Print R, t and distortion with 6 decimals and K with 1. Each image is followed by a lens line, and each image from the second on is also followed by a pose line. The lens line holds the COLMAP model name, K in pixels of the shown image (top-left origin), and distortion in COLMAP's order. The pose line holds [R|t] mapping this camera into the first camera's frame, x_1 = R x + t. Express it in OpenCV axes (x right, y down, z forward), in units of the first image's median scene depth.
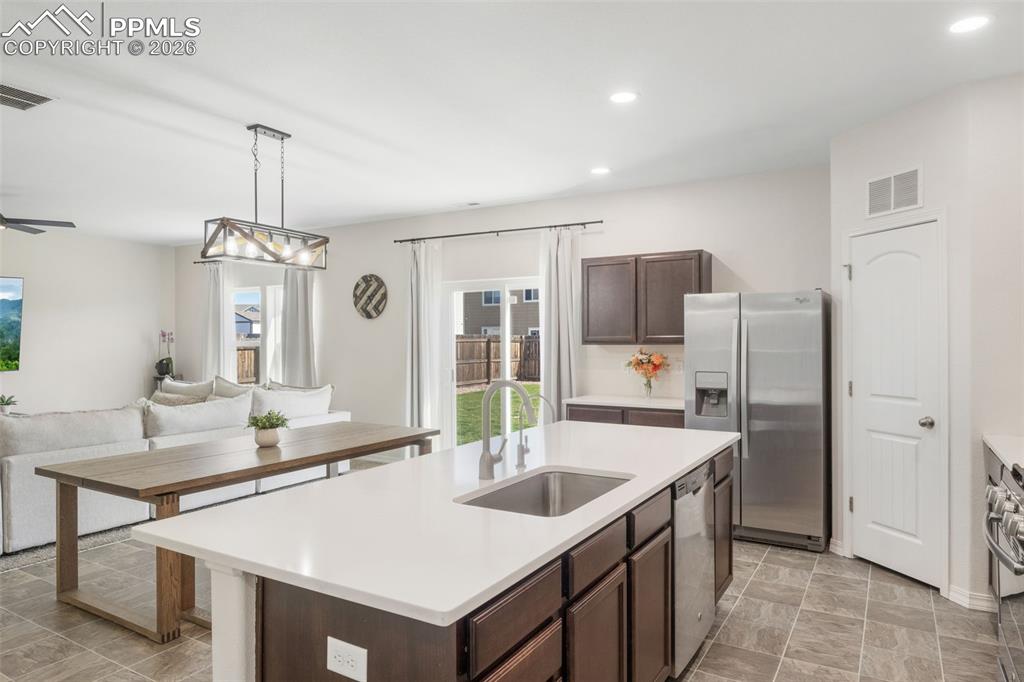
lens RADIAL K [[645.5, 0, 512.4], [0, 645.5, 339.8], [0, 0, 1]] dist [-0.003808, -0.001254]
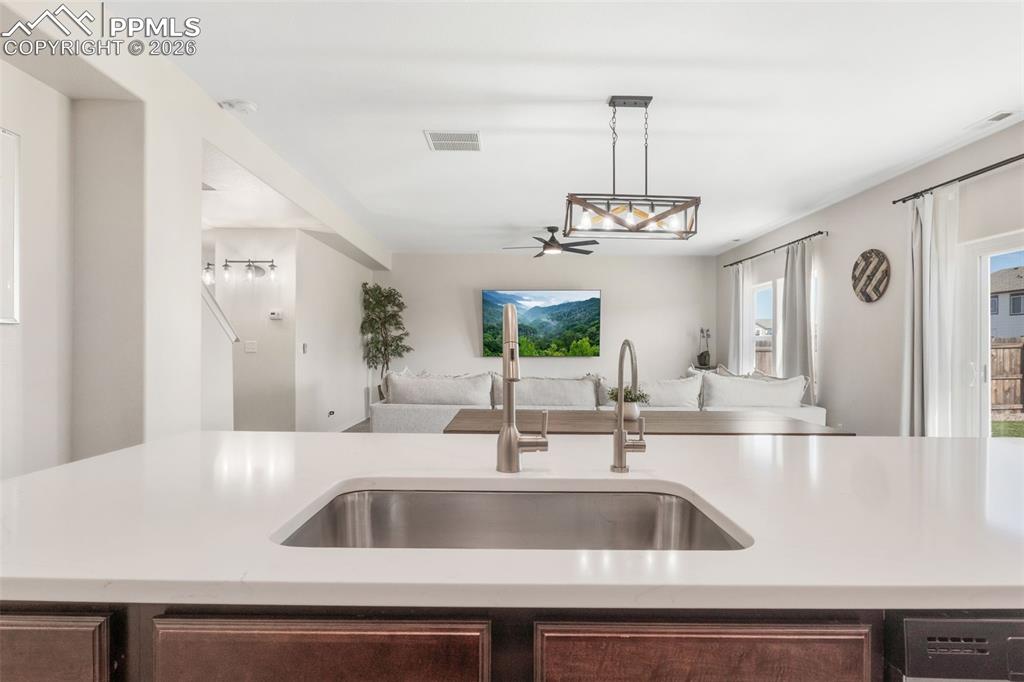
lens RADIAL K [[534.7, 0, 513.0], [0, 534.7, 342.2], [0, 0, 1]] dist [-0.006550, -0.000693]
pose [[0.521768, -0.001747, -0.853086, 0.130320], [-0.013835, 0.999849, -0.010509, 0.033143], [0.852975, 0.017286, 0.521665, 0.244874]]
